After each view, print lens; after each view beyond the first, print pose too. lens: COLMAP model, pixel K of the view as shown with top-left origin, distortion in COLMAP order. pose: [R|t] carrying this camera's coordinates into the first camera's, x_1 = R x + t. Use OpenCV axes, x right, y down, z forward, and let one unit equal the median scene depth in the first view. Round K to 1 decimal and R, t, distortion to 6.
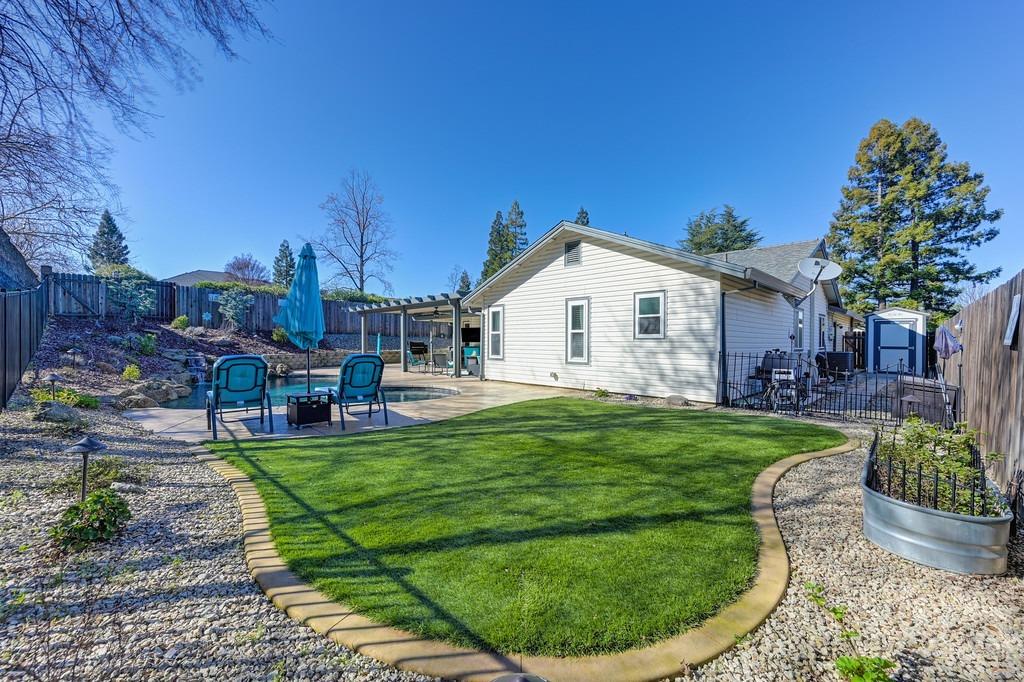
lens RADIAL K [[408.7, 0, 512.0], [0, 408.7, 341.0], [0, 0, 1]] dist [-0.001546, 0.000105]
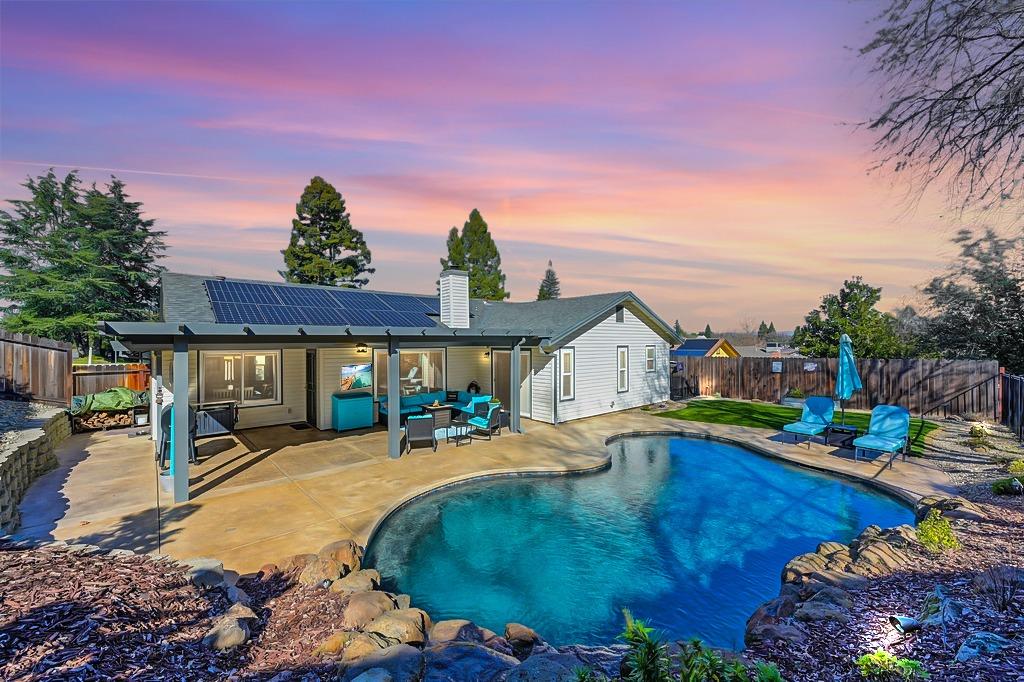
lens RADIAL K [[408.7, 0, 512.0], [0, 408.7, 341.0], [0, 0, 1]] dist [-0.001546, 0.000105]
pose [[0.057875, -0.003132, 0.998319, -0.798417], [0.006983, 0.999972, 0.002733, -0.079711], [-0.998299, 0.006813, 0.057895, 0.809734]]
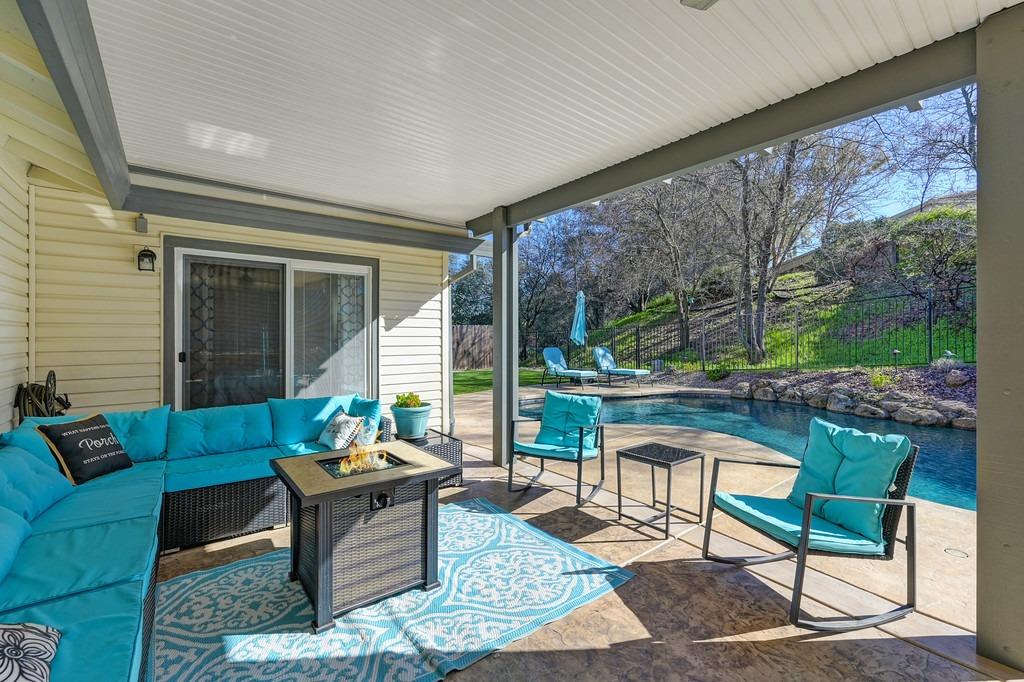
lens RADIAL K [[434.2, 0, 513.4], [0, 434.2, 334.4], [0, 0, 1]] dist [-0.001201, -0.000107]
pose [[-0.992922, 0.000382, 0.118768, -0.163609], [-0.000101, 0.999992, -0.004055, -0.008159], [-0.118769, -0.004038, -0.992914, 1.120480]]
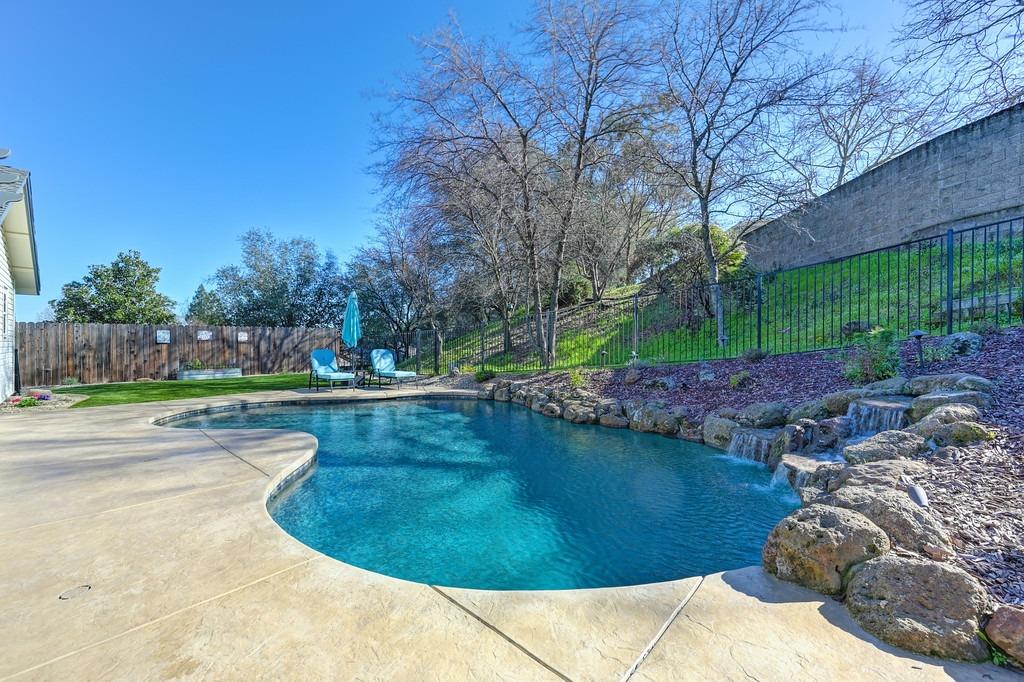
lens RADIAL K [[412.5, 0, 513.7], [0, 412.5, 340.4], [0, 0, 1]] dist [-0.001500, 0.000096]
pose [[-0.999419, -0.007211, -0.033316, -0.434946], [-0.006986, 0.999952, -0.006877, -0.000719], [0.033364, -0.006640, -0.999421, 1.064600]]
